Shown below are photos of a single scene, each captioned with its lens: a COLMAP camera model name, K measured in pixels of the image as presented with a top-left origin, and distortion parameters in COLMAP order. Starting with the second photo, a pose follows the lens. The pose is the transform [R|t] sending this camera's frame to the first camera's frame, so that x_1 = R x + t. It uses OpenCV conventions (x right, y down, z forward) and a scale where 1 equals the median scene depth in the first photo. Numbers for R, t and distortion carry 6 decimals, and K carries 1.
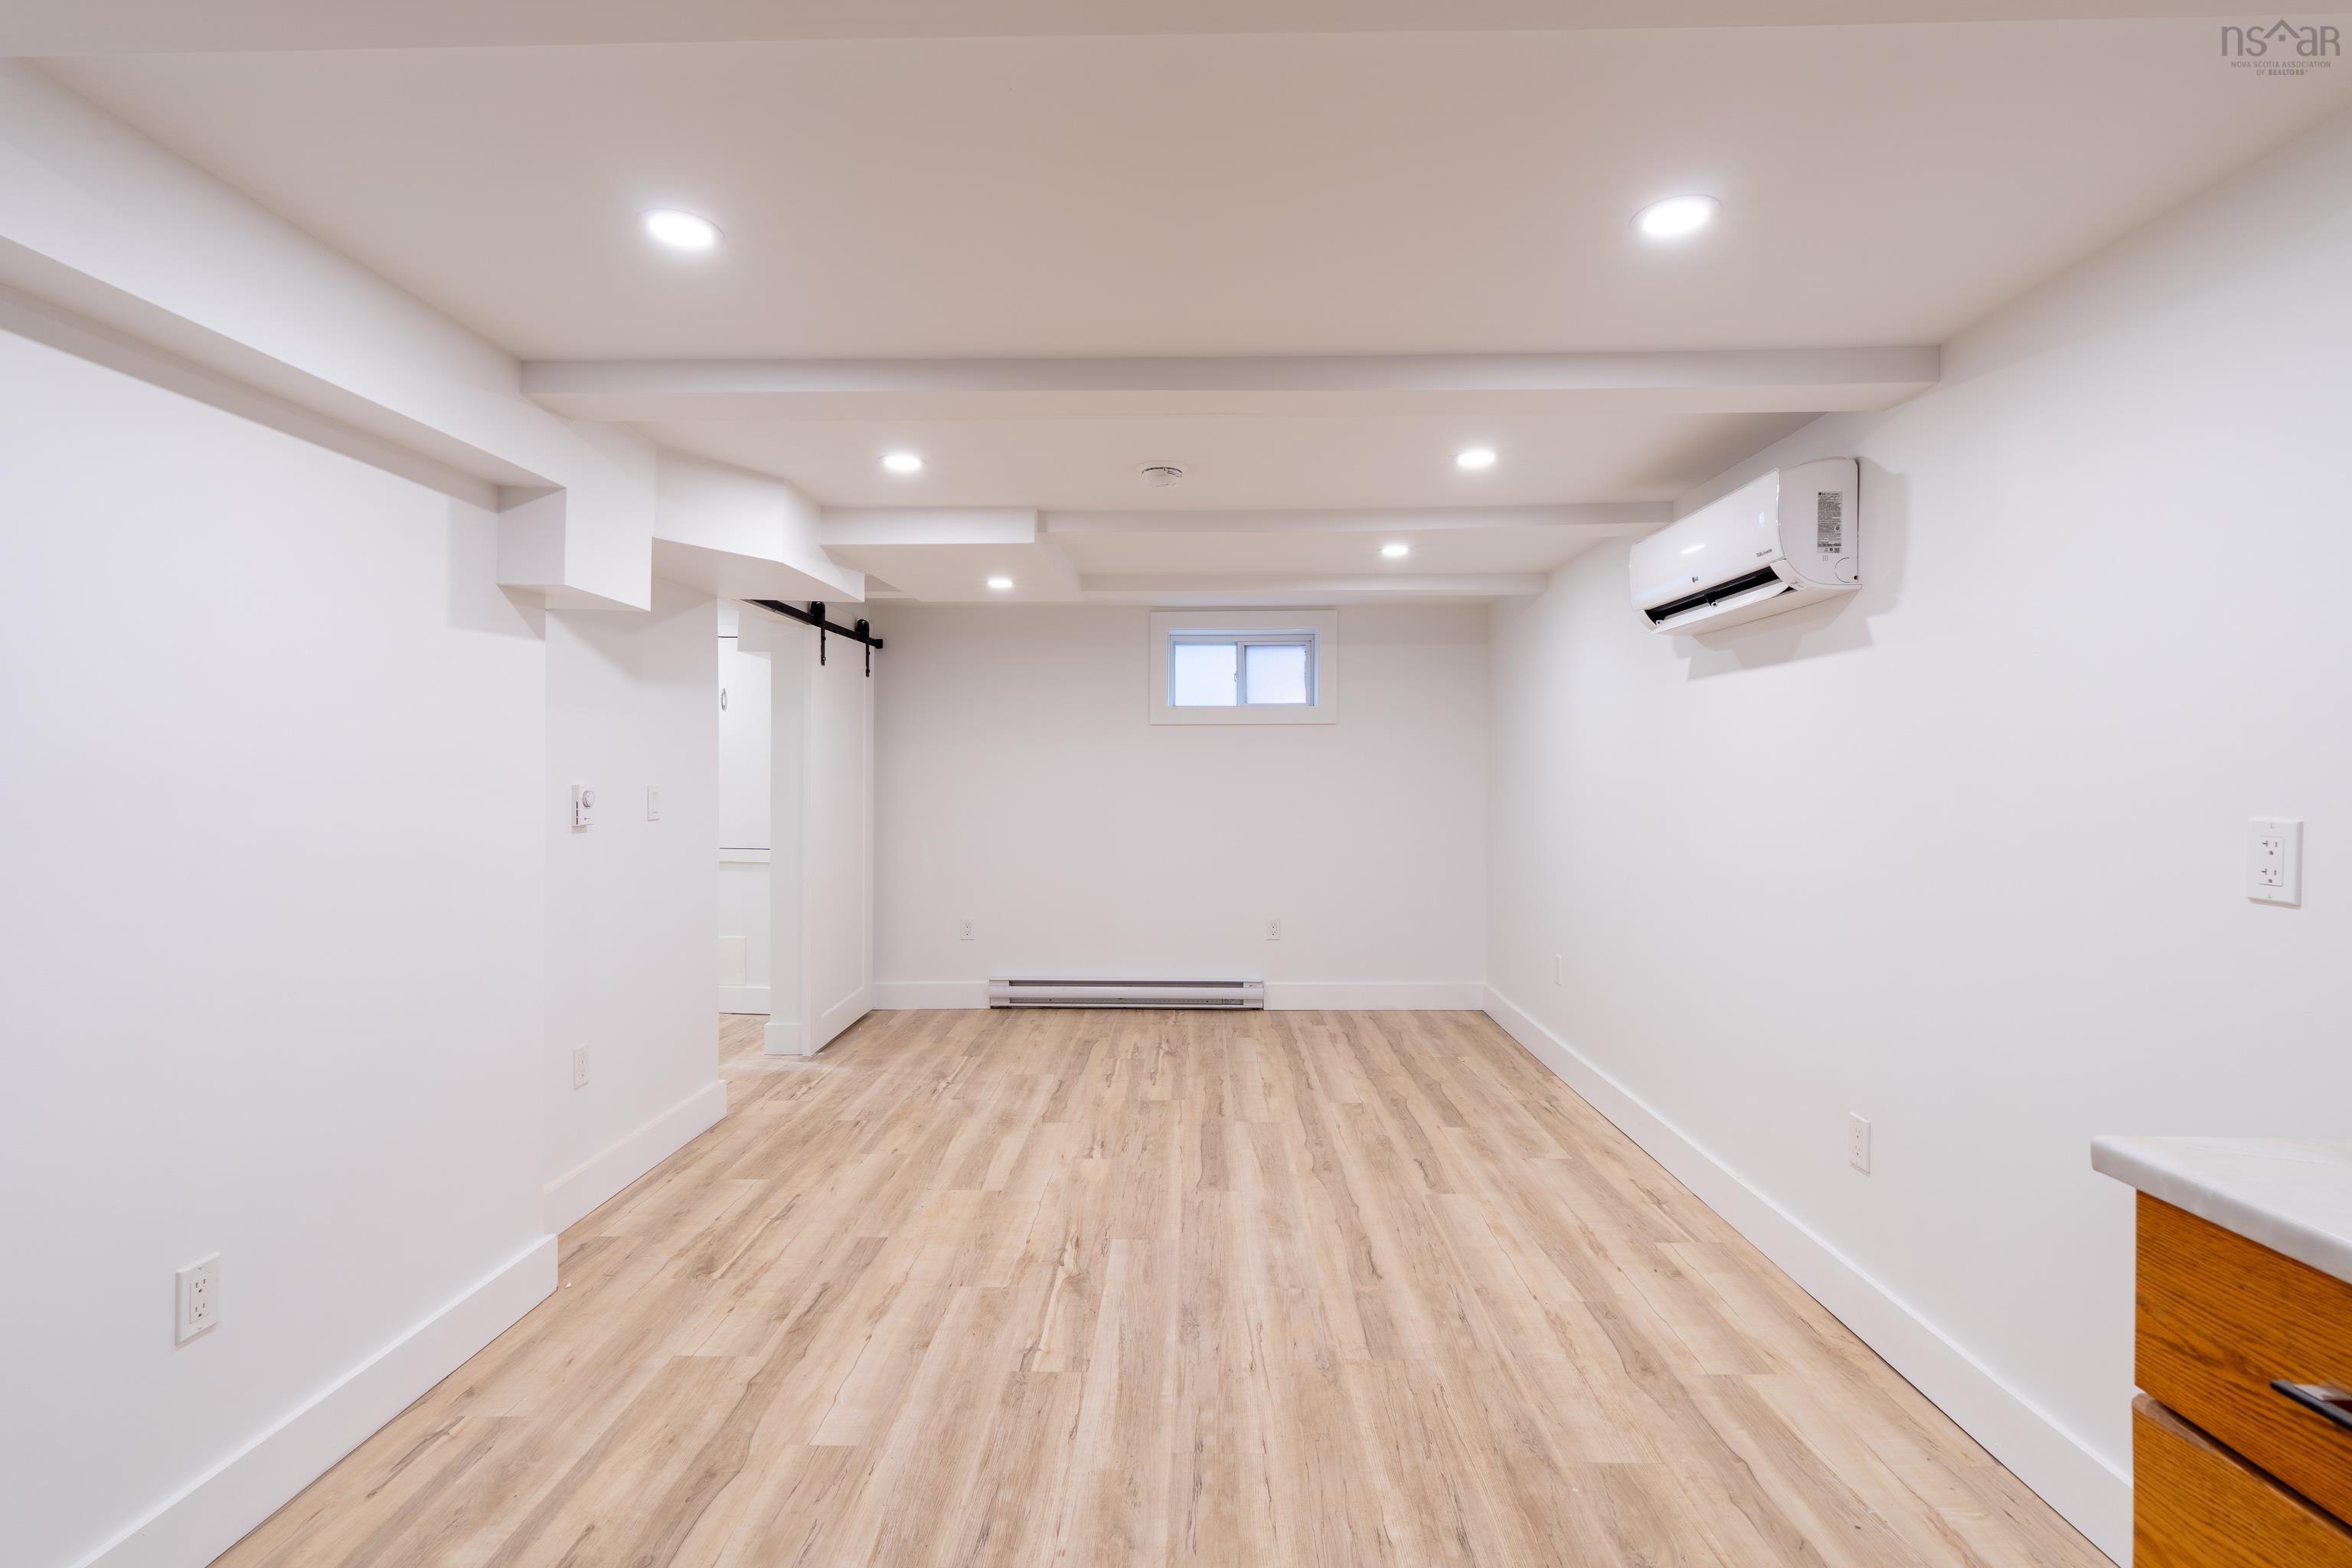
lens RADIAL K [[1070.0, 0, 1137.9], [0, 1070.0, 782.6], [0, 0, 1]] dist [-0.003528, 0.000830]
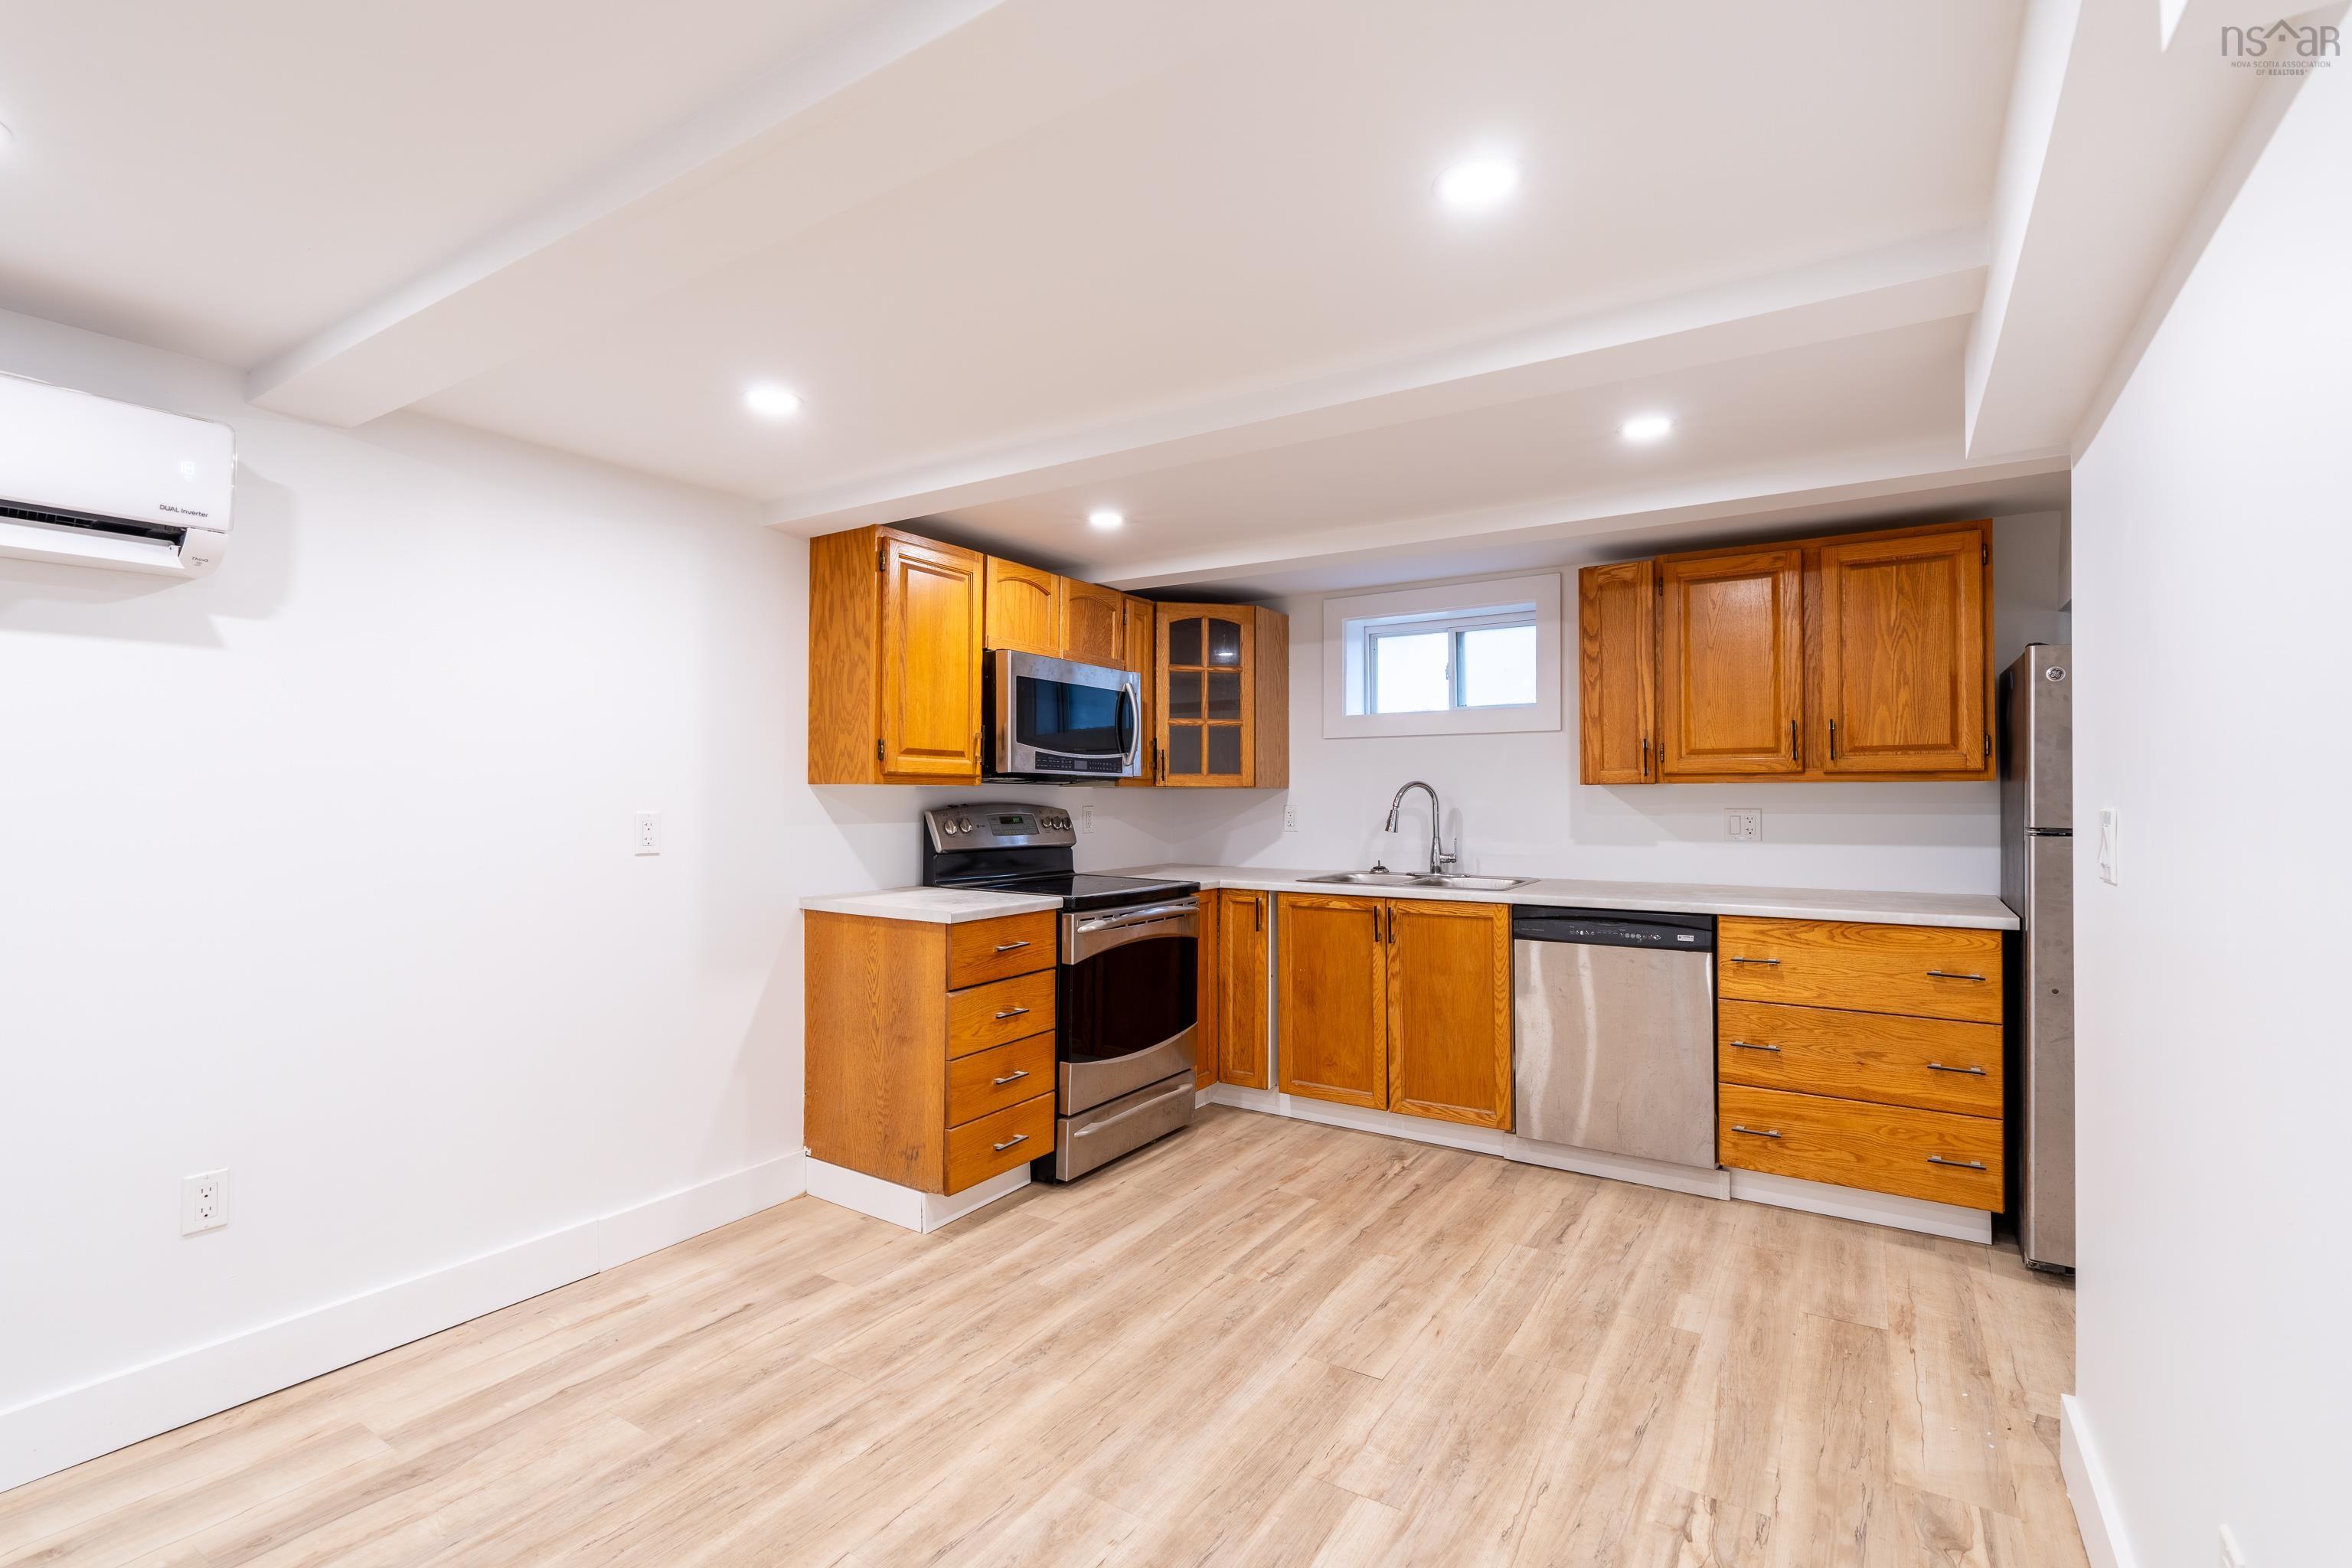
lens RADIAL K [[1070.0, 0, 1175.1], [0, 1070.0, 783.2], [0, 0, 1]] dist [-0.003528, 0.000830]
pose [[-0.873712, 0.002801, 0.486436, -0.533935], [0.000455, 0.999988, -0.004940, -0.008835], [-0.486443, -0.004095, -0.873702, 1.591726]]
